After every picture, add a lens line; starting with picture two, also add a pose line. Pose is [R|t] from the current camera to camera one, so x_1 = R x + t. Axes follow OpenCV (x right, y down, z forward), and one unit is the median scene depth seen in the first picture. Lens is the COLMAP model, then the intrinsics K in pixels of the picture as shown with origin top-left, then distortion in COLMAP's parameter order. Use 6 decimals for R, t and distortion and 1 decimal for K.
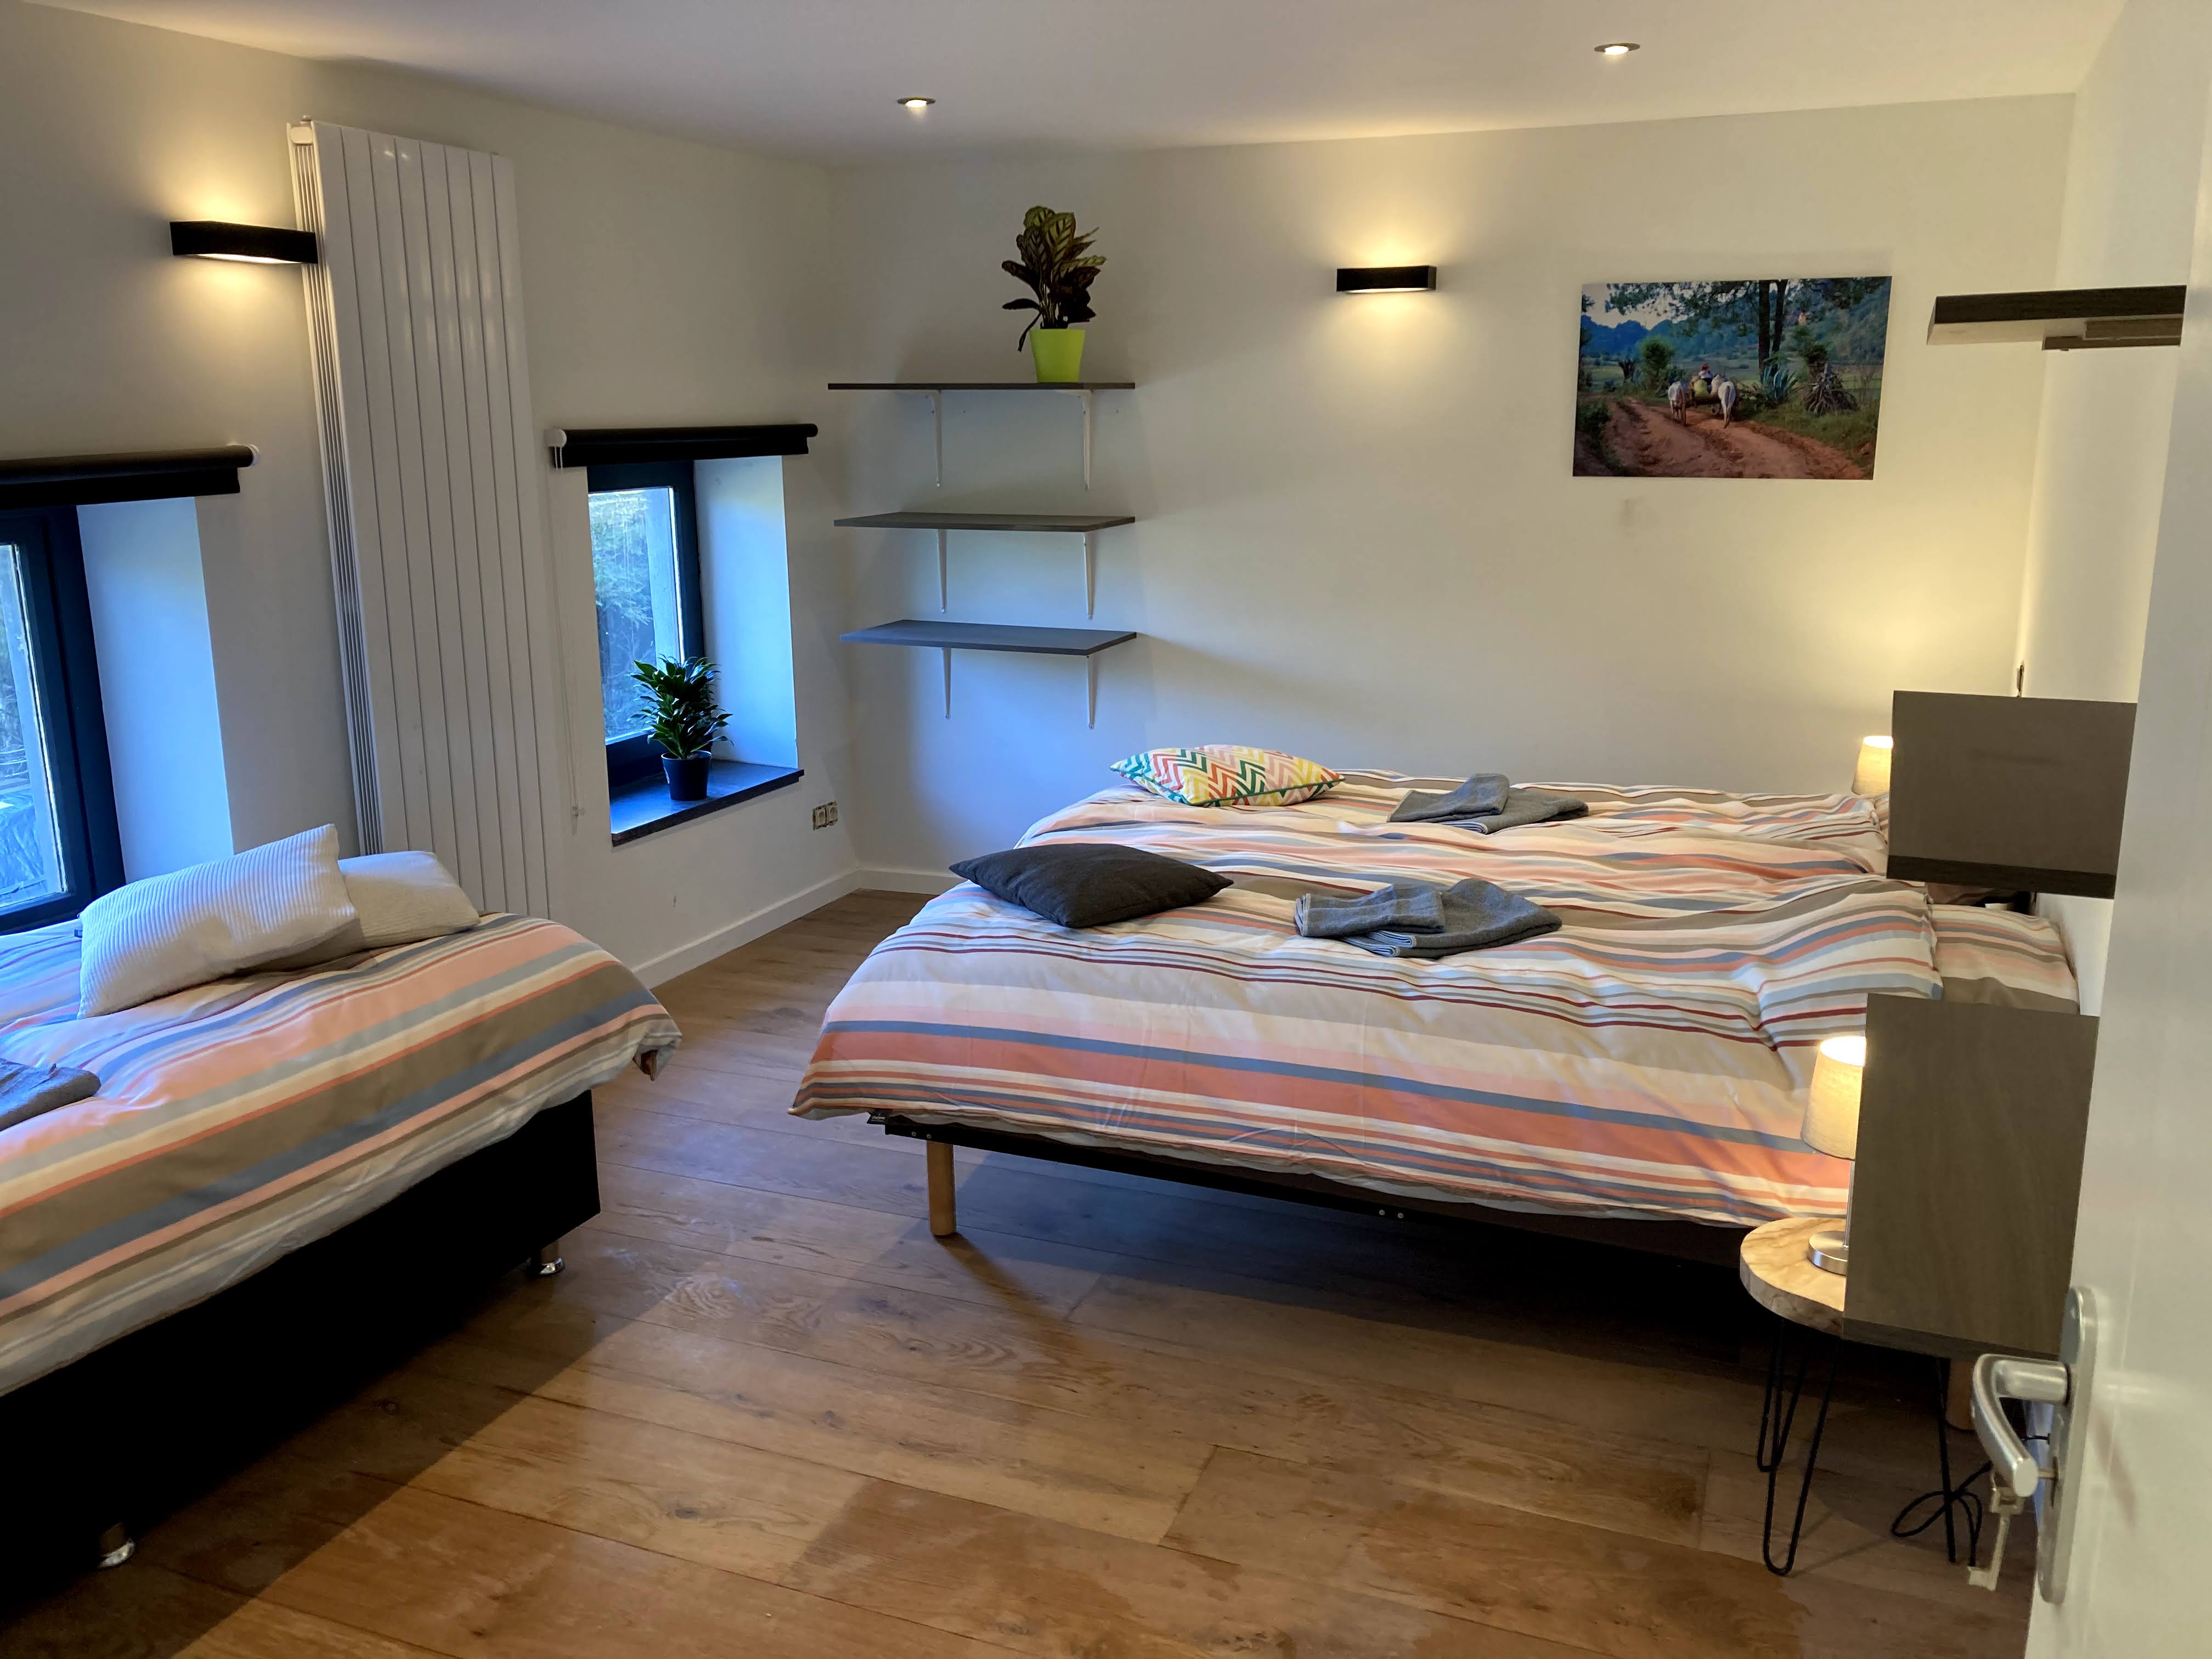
lens RADIAL K [[1811.6, 0, 1092.5], [0, 1811.6, 817.6], [0, 0, 1]] dist [0.085769, -0.000562]
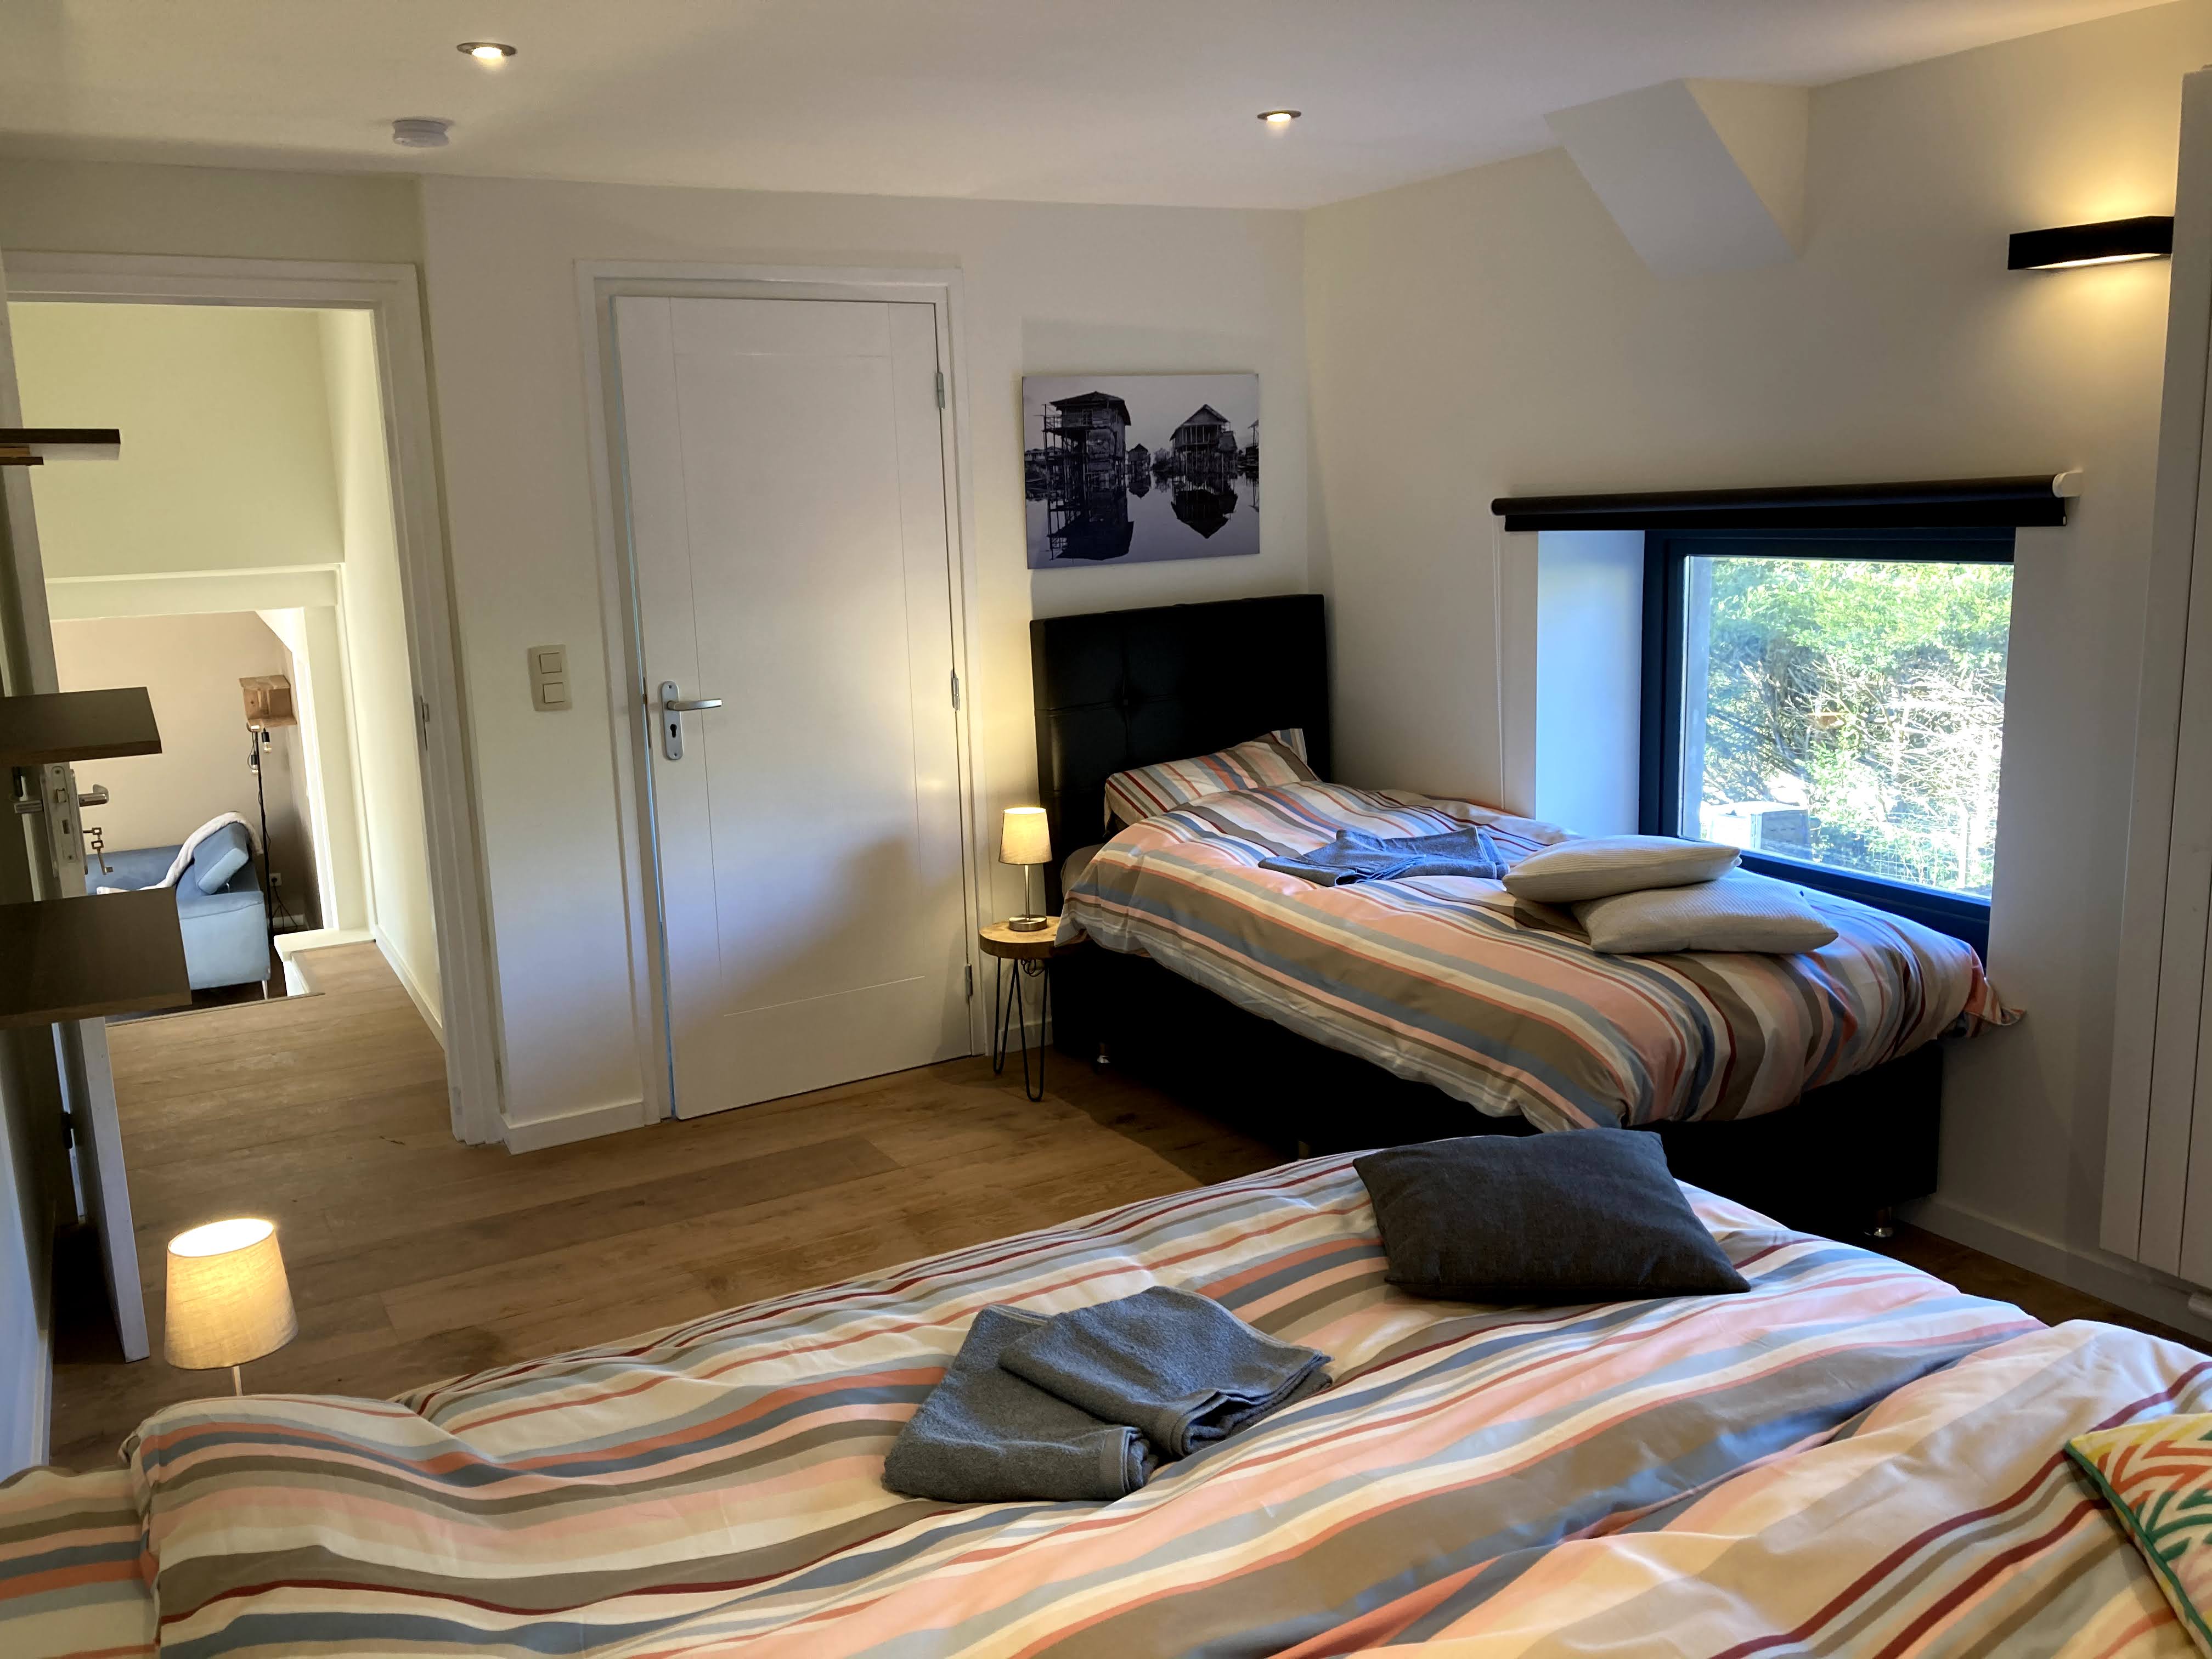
lens RADIAL K [[1811.6, 0, 1092.5], [0, 1811.6, 817.6], [0, 0, 1]] dist [0.085769, -0.000562]
pose [[-0.616861, 0.166975, -0.769157, 0.683655], [-0.149941, 0.934411, 0.323101, -0.334316], [0.772658, 0.314637, -0.551365, 1.482489]]
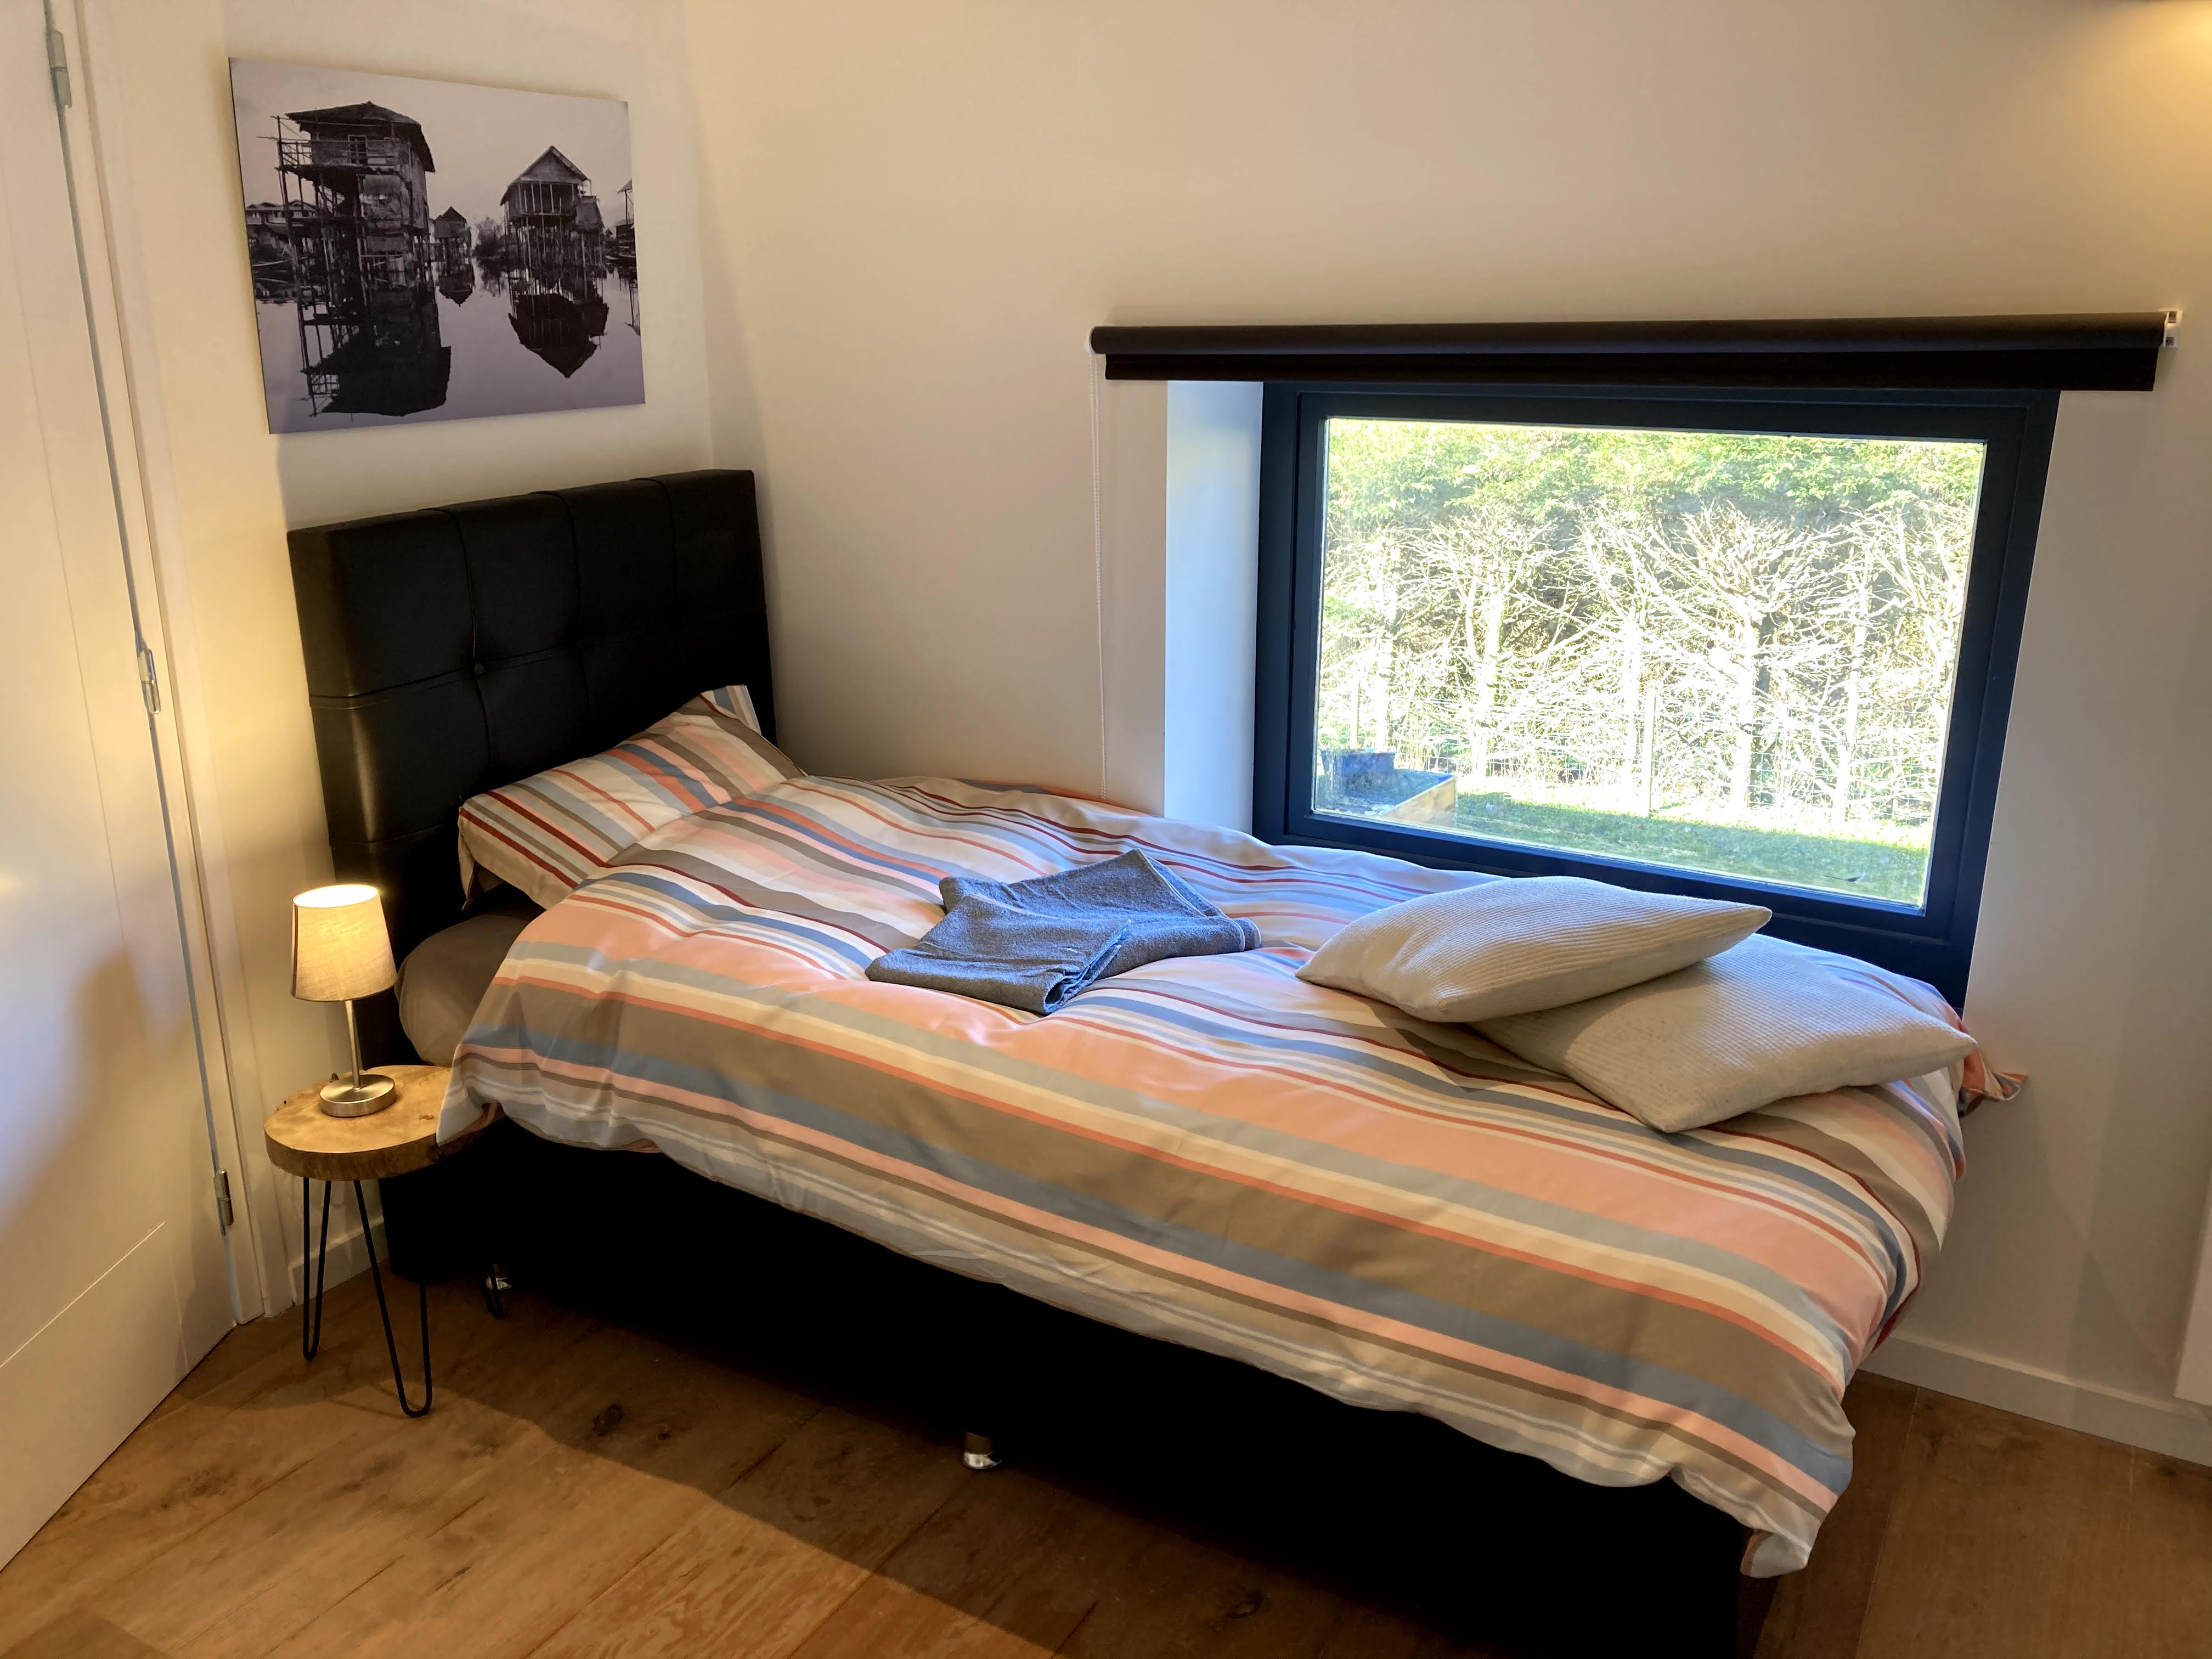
lens RADIAL K [[1801.5, 0, 1111.3], [0, 1801.5, 801.6], [0, 0, 1]] dist [0.007781, 0.002886]
pose [[-0.118434, 0.276016, -0.953829, 0.239187], [-0.236709, 0.925048, 0.297078, -0.192368], [0.964335, 0.260964, -0.044221, 0.924299]]
